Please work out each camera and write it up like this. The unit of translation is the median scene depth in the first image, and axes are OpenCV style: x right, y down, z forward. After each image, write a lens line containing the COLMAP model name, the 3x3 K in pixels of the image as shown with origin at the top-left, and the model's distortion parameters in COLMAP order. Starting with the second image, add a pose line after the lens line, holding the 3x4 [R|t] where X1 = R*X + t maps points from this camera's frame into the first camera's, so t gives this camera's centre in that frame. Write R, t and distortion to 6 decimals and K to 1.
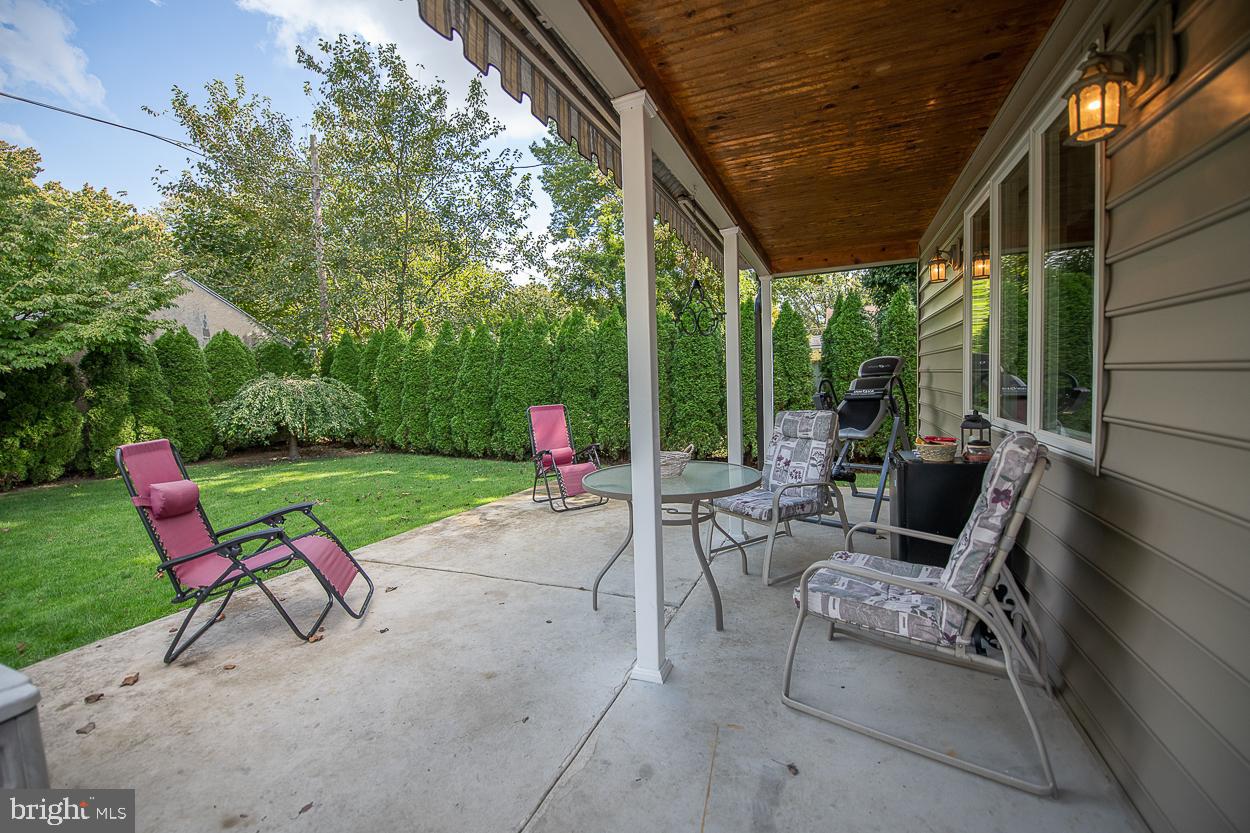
lens RADIAL K [[497.9, 0, 627.0], [0, 497.9, 413.5], [0, 0, 1]] dist [-0.018212, -0.001759]
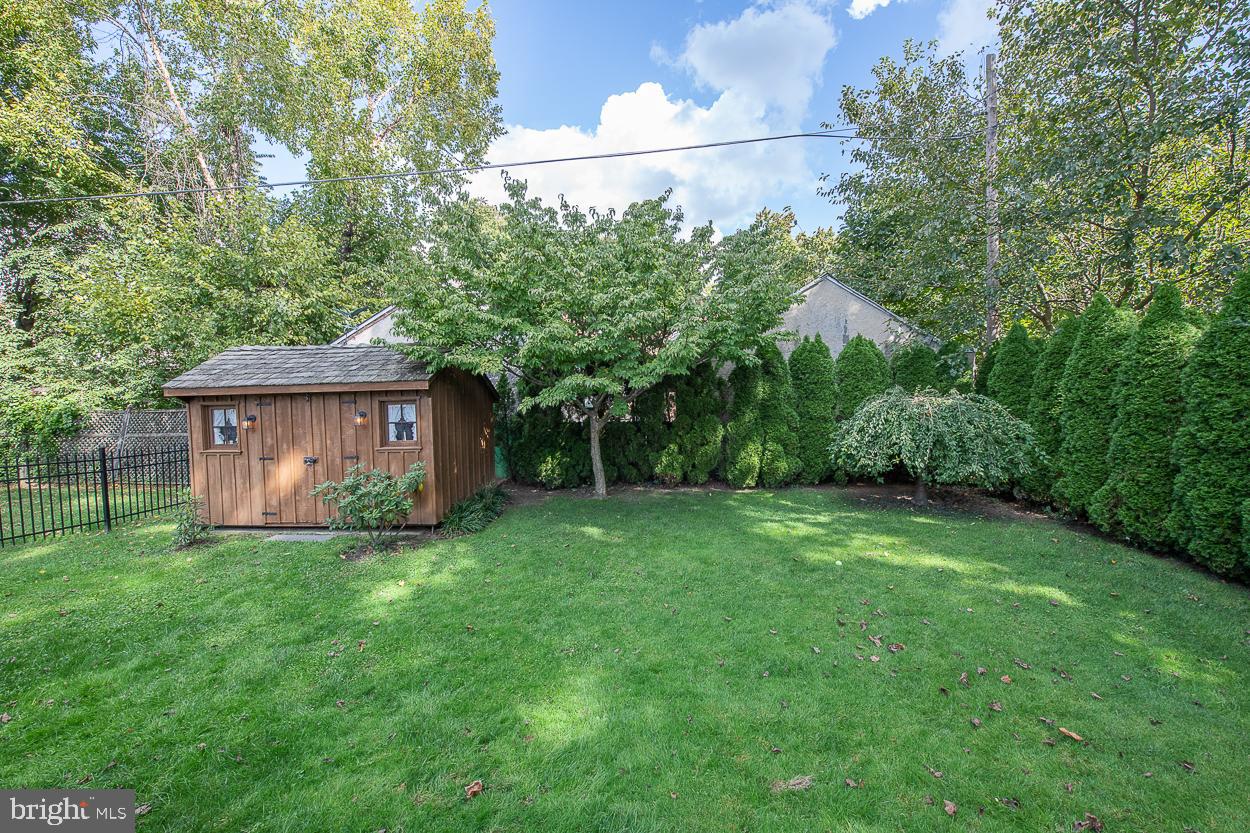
lens RADIAL K [[497.9, 0, 630.3], [0, 497.9, 410.7], [0, 0, 1]] dist [-0.018212, -0.001759]
pose [[0.338131, 0.055128, -0.939483, -0.139374], [-0.062900, 0.997374, 0.035887, -0.044589], [0.938995, 0.046959, 0.340711, 0.339123]]
